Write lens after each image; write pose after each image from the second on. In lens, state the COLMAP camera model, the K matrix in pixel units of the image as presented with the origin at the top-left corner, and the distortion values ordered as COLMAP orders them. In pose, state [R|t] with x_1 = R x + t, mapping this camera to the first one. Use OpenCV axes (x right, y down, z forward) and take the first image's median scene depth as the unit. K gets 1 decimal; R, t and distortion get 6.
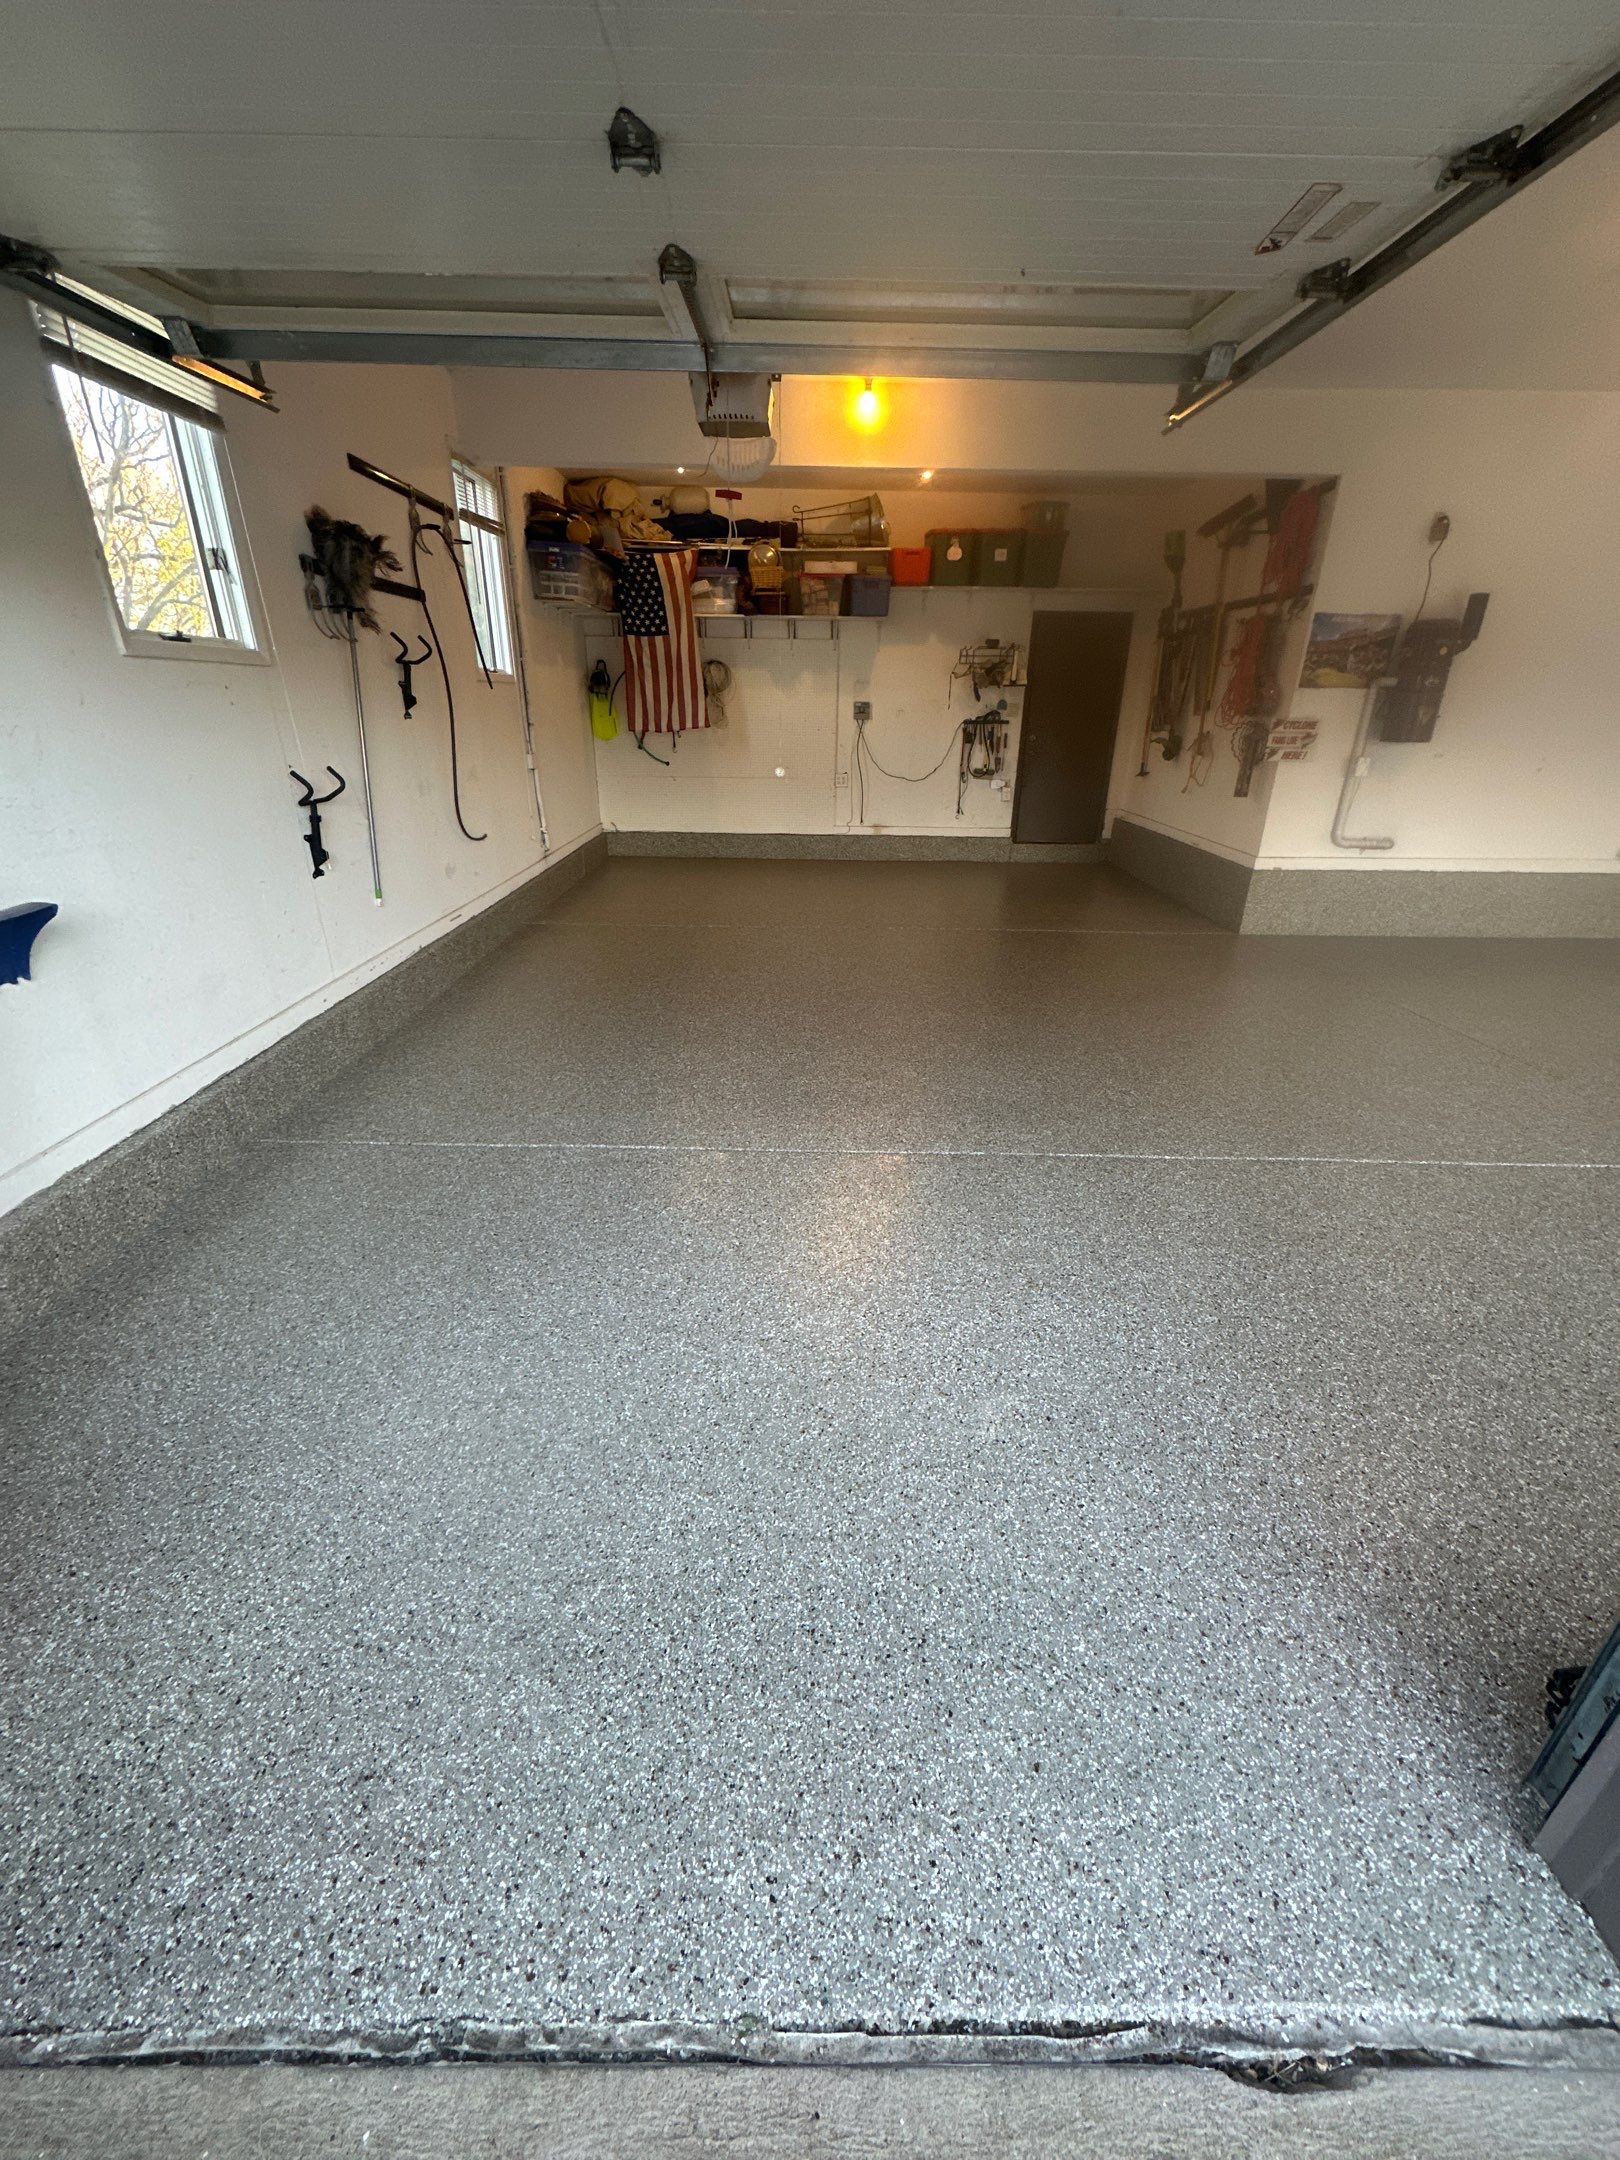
lens RADIAL K [[864.4, 0, 810.0], [0, 864.4, 1080.0], [0, 0, 1]] dist [-0.001224, -0.000418]
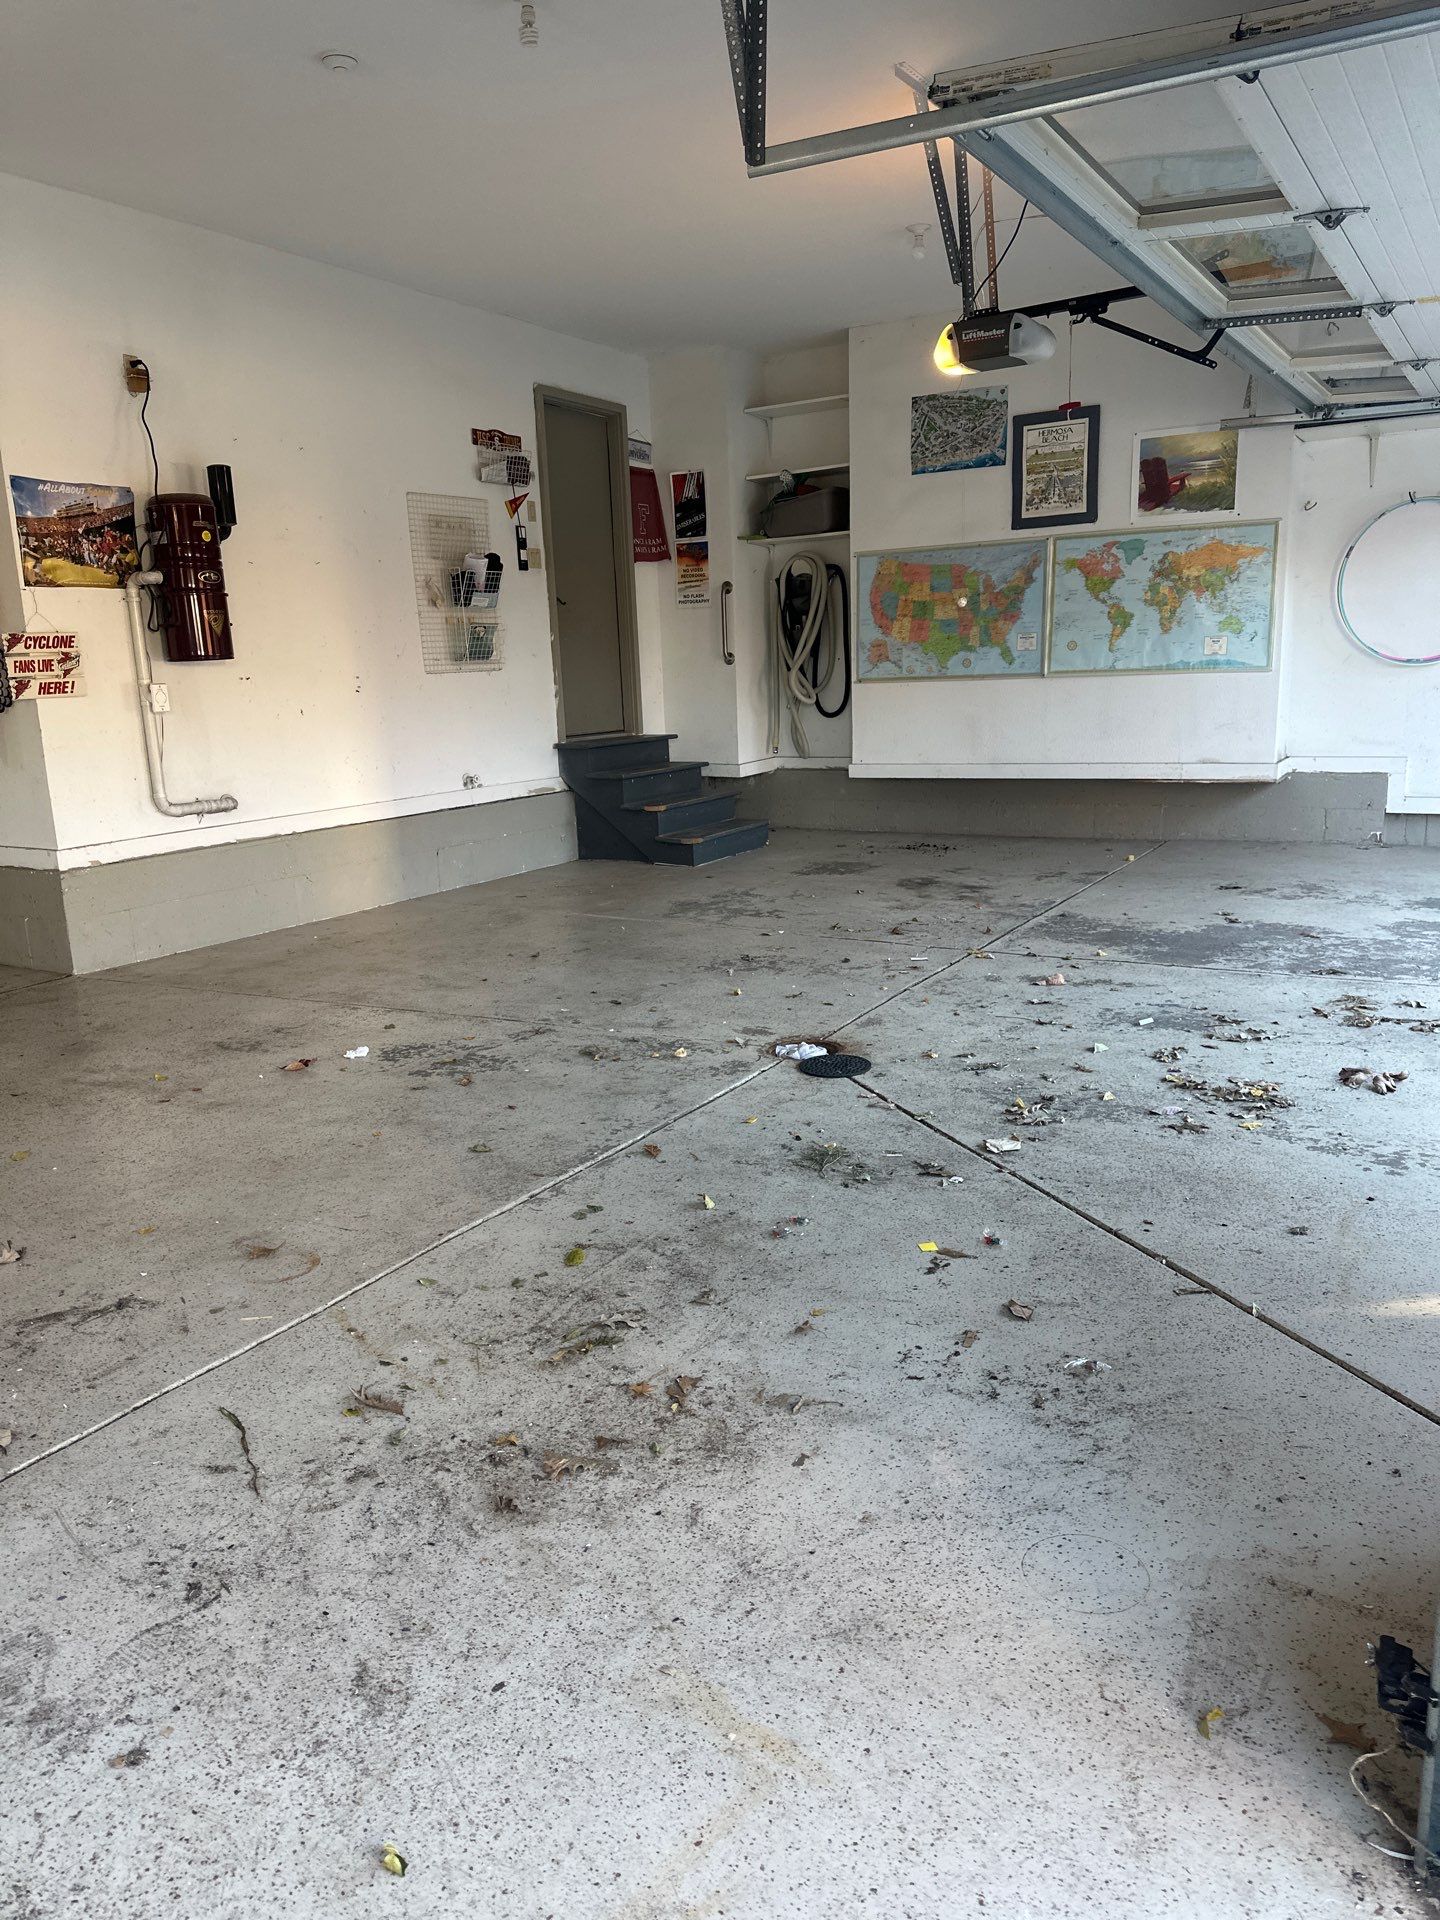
lens RADIAL K [[1333.4, 0, 720.0], [0, 1333.4, 960.0], [0, 0, 1]] dist [0.128759, -0.211352]
pose [[0.526682, -0.217582, 0.821745, -0.036640], [0.381628, 0.924316, 0.000143, -0.009690], [-0.759583, 0.313526, 0.569856, 0.127882]]
